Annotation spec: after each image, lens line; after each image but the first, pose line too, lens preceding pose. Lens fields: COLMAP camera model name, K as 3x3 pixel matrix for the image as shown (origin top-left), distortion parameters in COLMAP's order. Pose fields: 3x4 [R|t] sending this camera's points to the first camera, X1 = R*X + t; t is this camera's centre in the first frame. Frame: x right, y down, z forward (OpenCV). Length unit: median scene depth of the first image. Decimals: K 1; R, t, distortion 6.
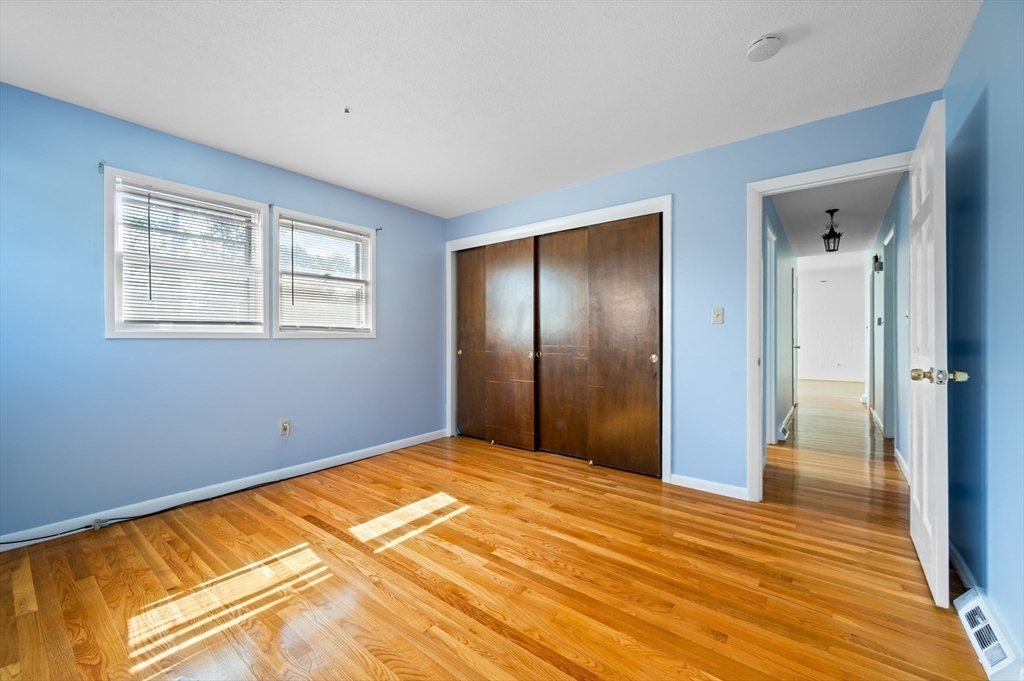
lens RADIAL K [[409.2, 0, 514.9], [0, 409.2, 336.1], [0, 0, 1]] dist [-0.002448, -0.000405]
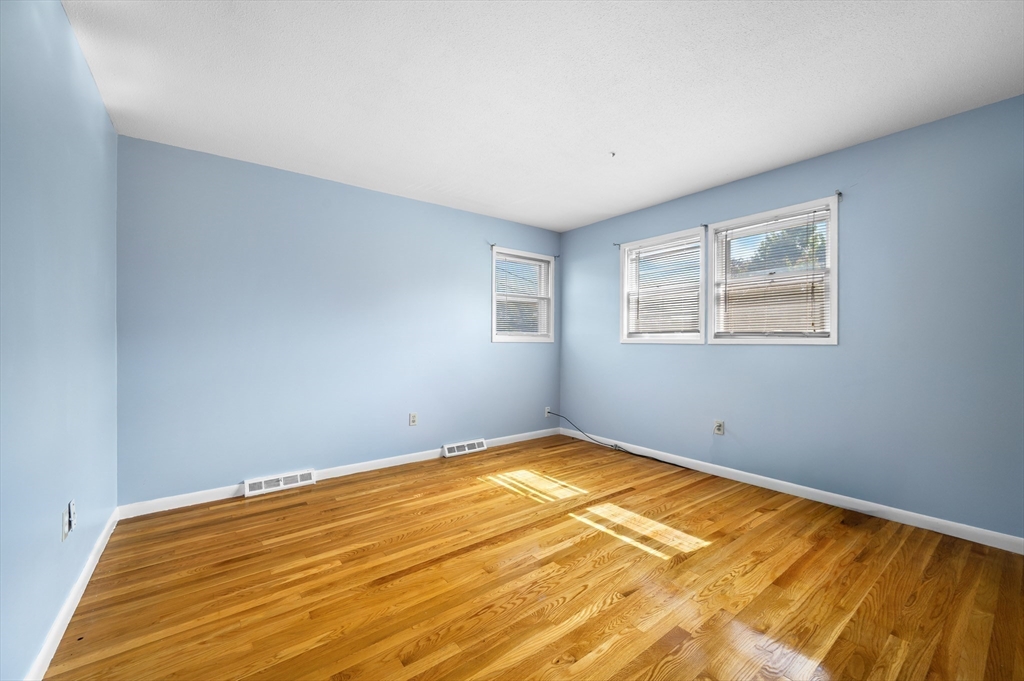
lens RADIAL K [[409.2, 0, 514.9], [0, 409.2, 336.1], [0, 0, 1]] dist [-0.002448, -0.000405]
pose [[-0.256556, -0.008645, -0.966491, 0.872736], [0.000612, 0.999958, -0.009106, -0.008878], [0.966529, -0.002928, -0.256540, 1.093111]]
